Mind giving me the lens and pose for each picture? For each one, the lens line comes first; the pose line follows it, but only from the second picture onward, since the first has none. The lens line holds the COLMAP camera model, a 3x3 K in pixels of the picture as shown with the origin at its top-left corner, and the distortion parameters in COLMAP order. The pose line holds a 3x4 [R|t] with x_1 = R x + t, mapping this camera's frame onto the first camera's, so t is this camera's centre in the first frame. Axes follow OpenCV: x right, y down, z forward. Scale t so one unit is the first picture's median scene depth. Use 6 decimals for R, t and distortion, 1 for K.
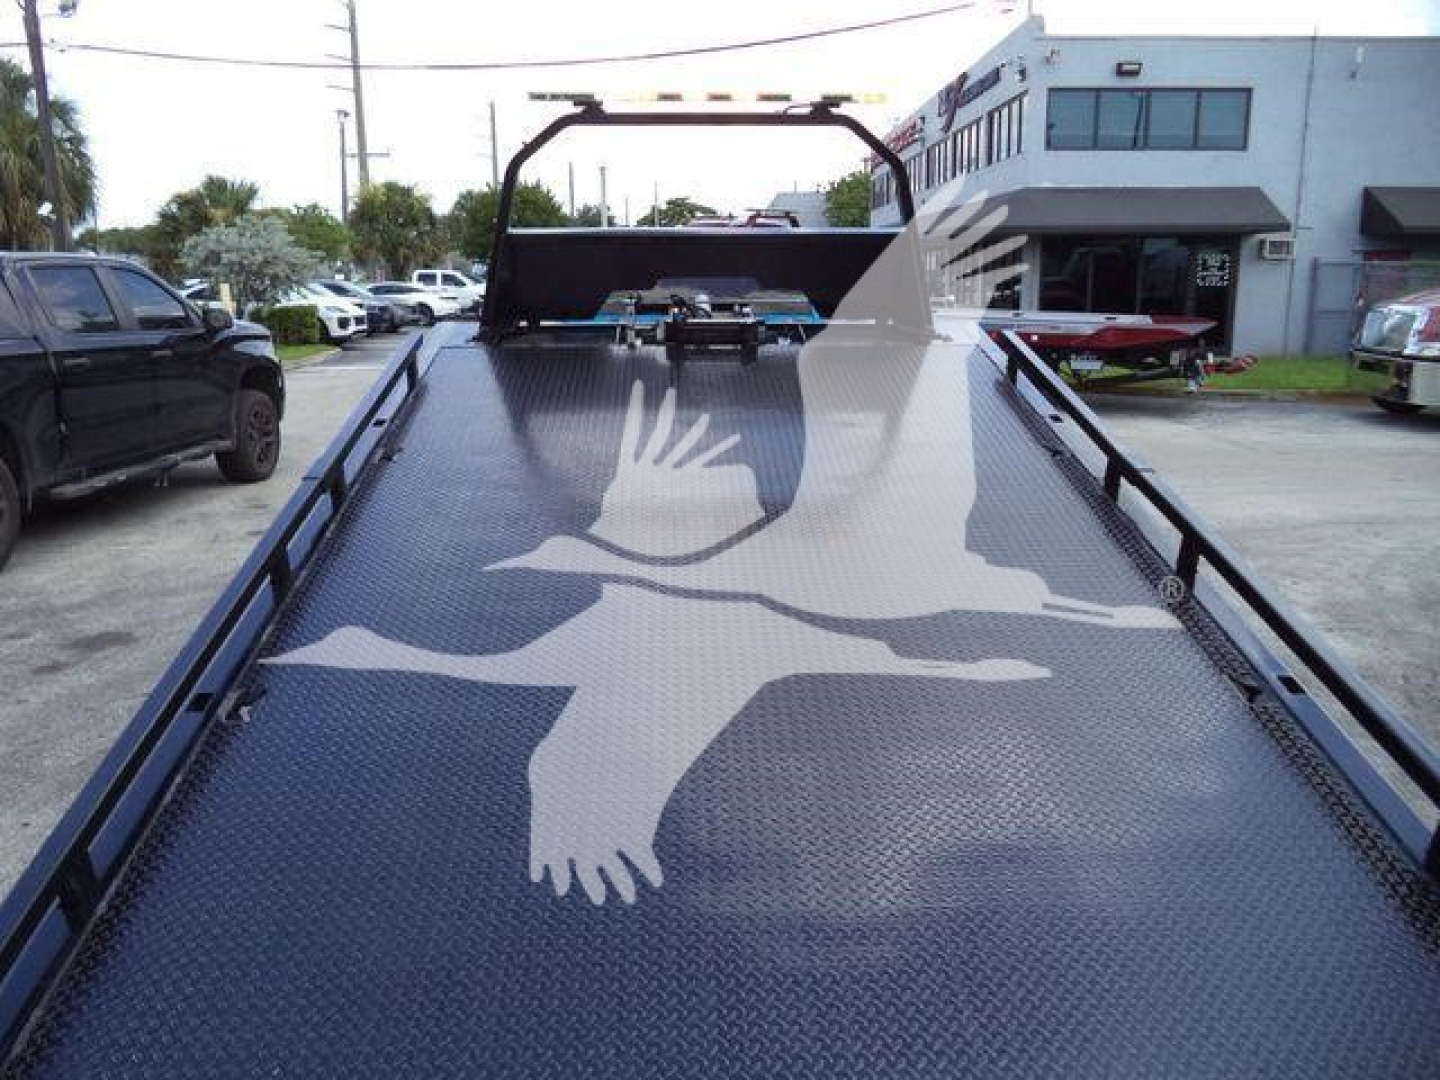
lens RADIAL K [[1166.5, 0, 756.8], [0, 1166.5, 542.6], [0, 0, 1]] dist [-0.015870, -0.010418]
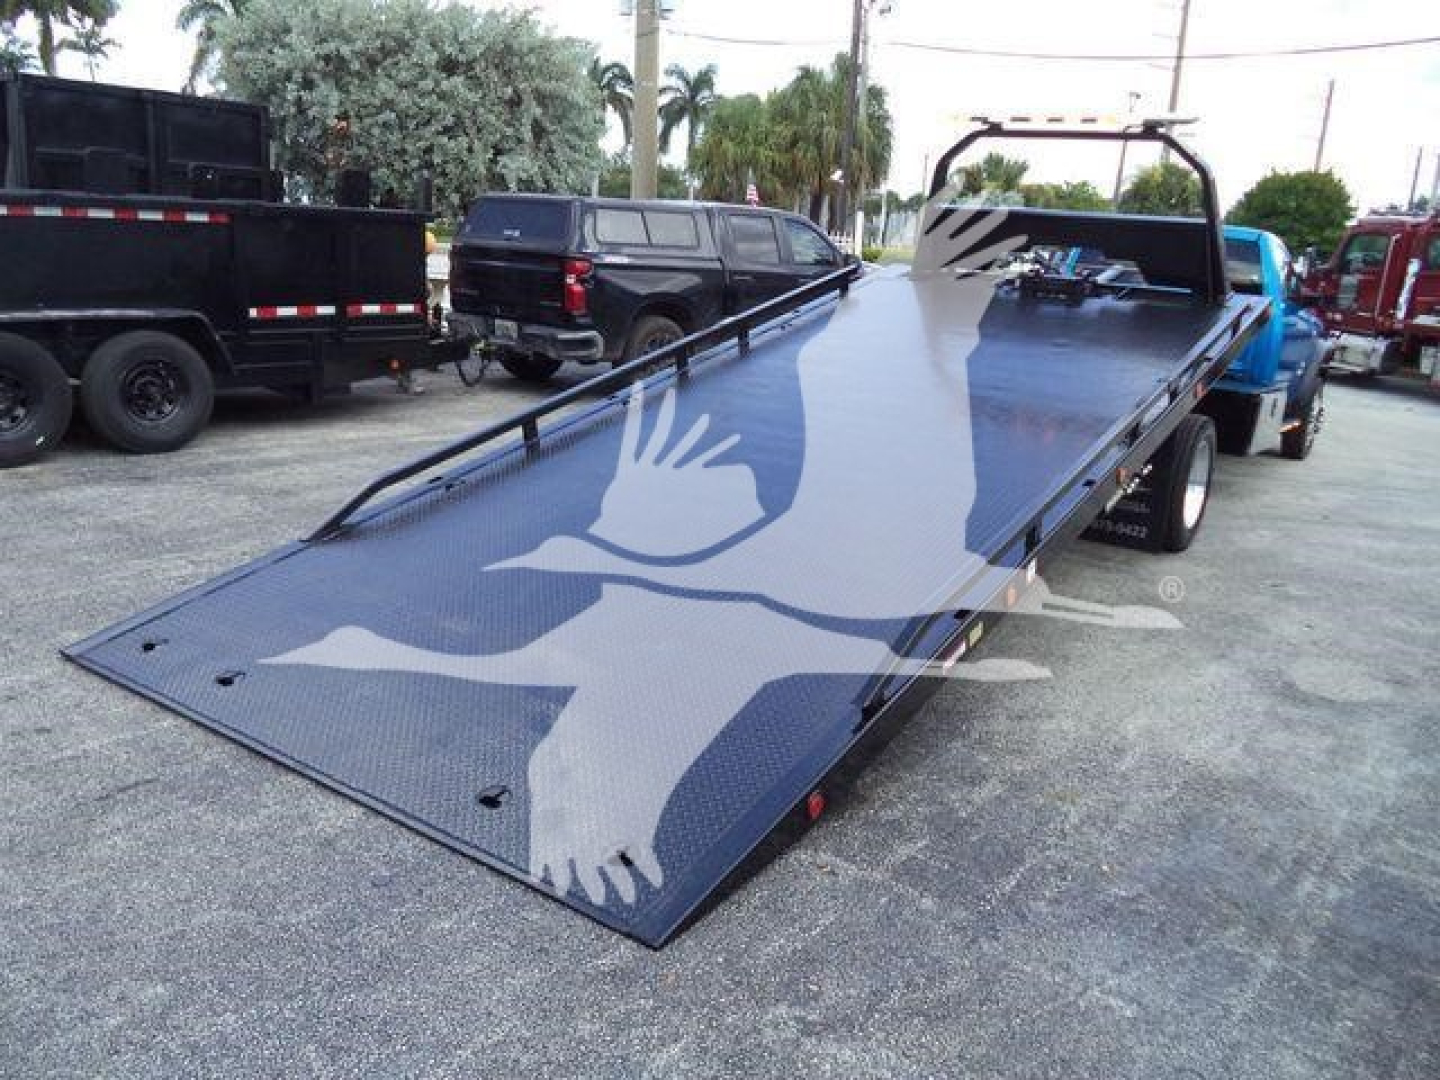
lens RADIAL K [[1207.8, 0, 758.4], [0, 1207.8, 538.1], [0, 0, 1]] dist [-0.013865, -0.008468]
pose [[0.797520, 0.206982, -0.566674, 0.128727], [-0.205163, 0.976371, 0.067886, 0.021238], [0.567335, 0.062120, 0.821141, -0.087113]]
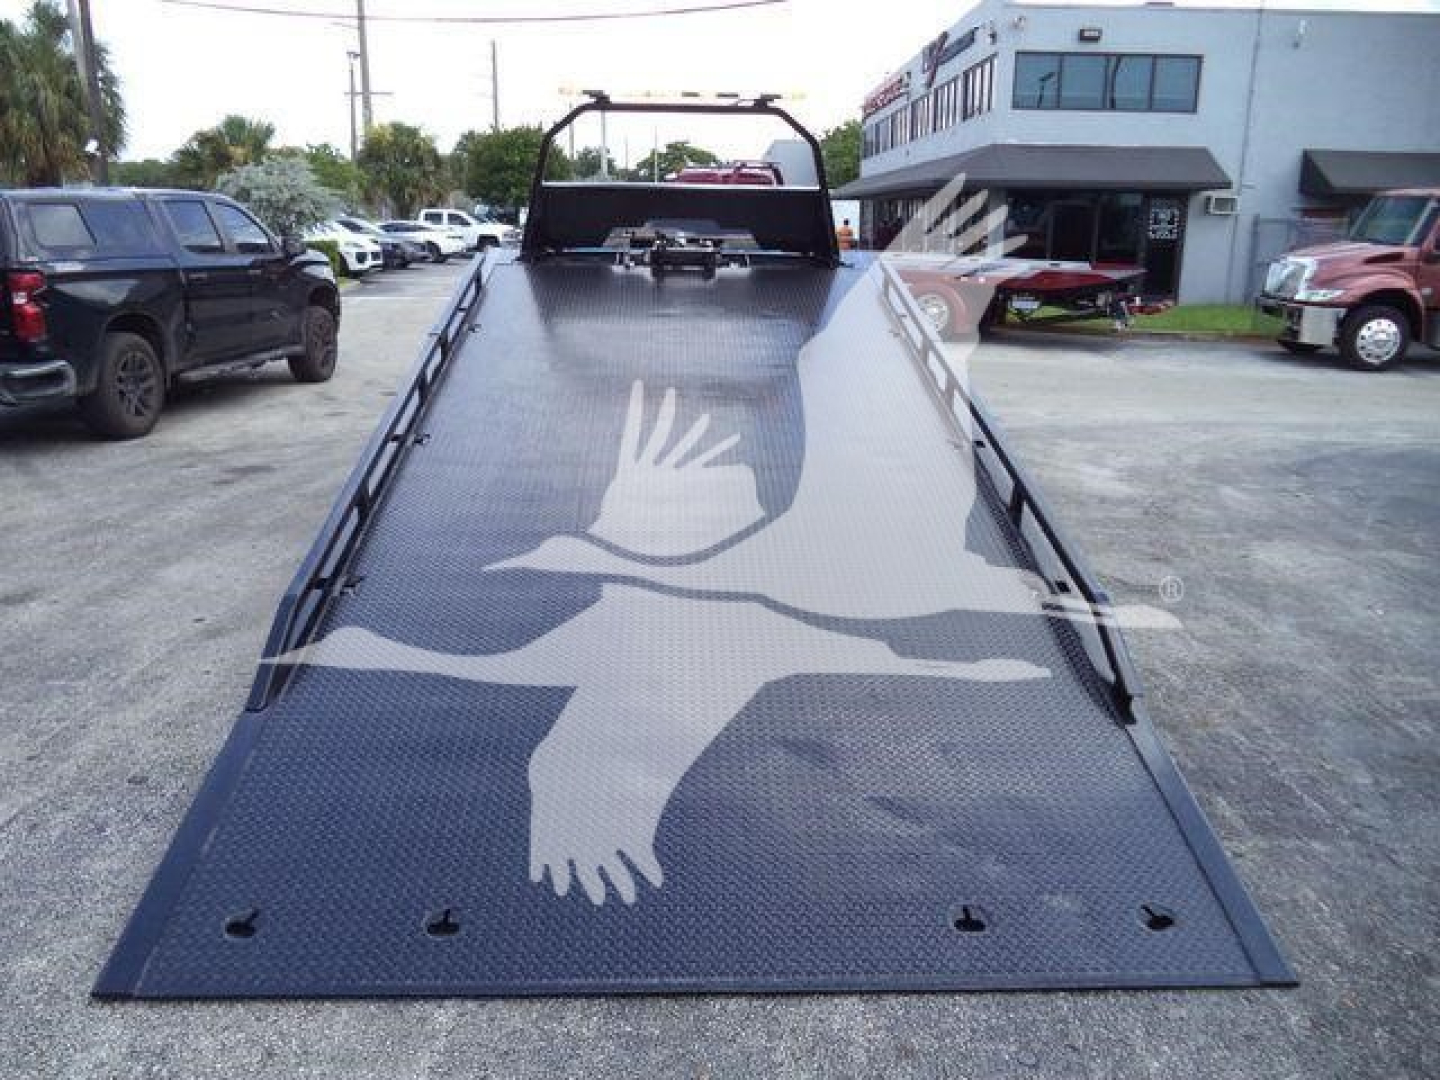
lens RADIAL K [[1166.5, 0, 756.8], [0, 1166.5, 542.6], [0, 0, 1]] dist [-0.015870, -0.010418]
pose [[0.999818, 0.018447, 0.004828, 0.011559], [-0.018641, 0.998872, 0.043675, 0.024052], [-0.004017, -0.043757, 0.999034, -0.102150]]
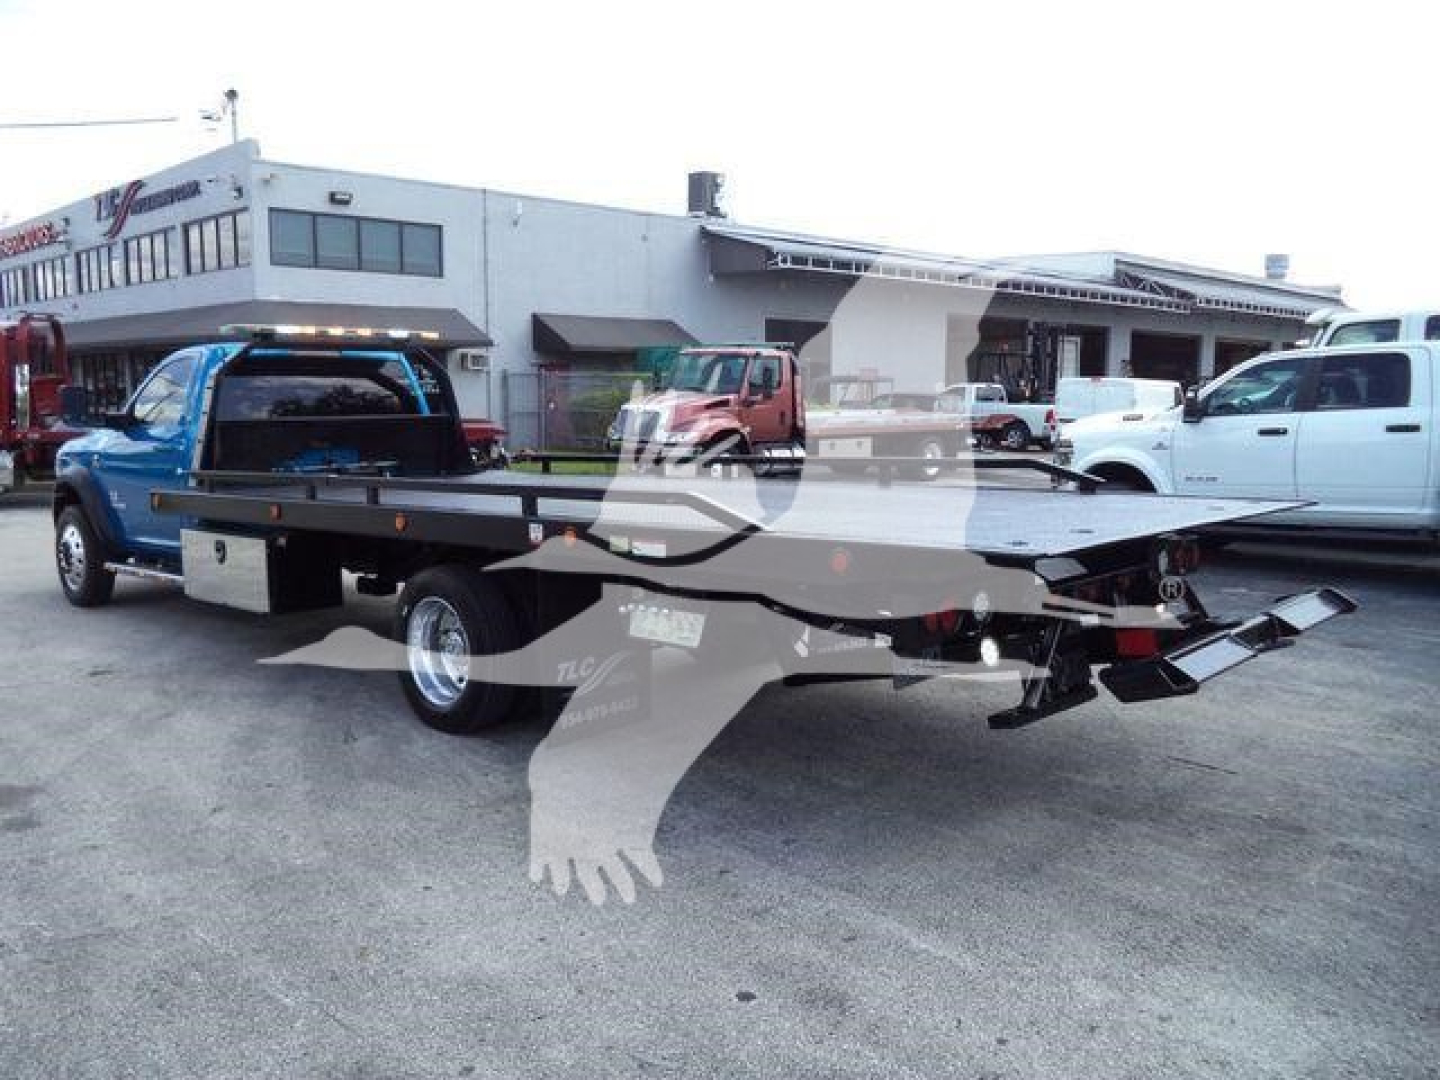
lens RADIAL K [[1145.0, 0, 720.0], [0, 1145.0, 540.0], [0, 0, 1]] dist [-0.021246, -0.012387]
pose [[0.730679, -0.085846, 0.677303, -0.171149], [0.146936, 0.988588, -0.033216, 0.001190], [-0.666722, 0.123790, 0.734954, 0.004601]]
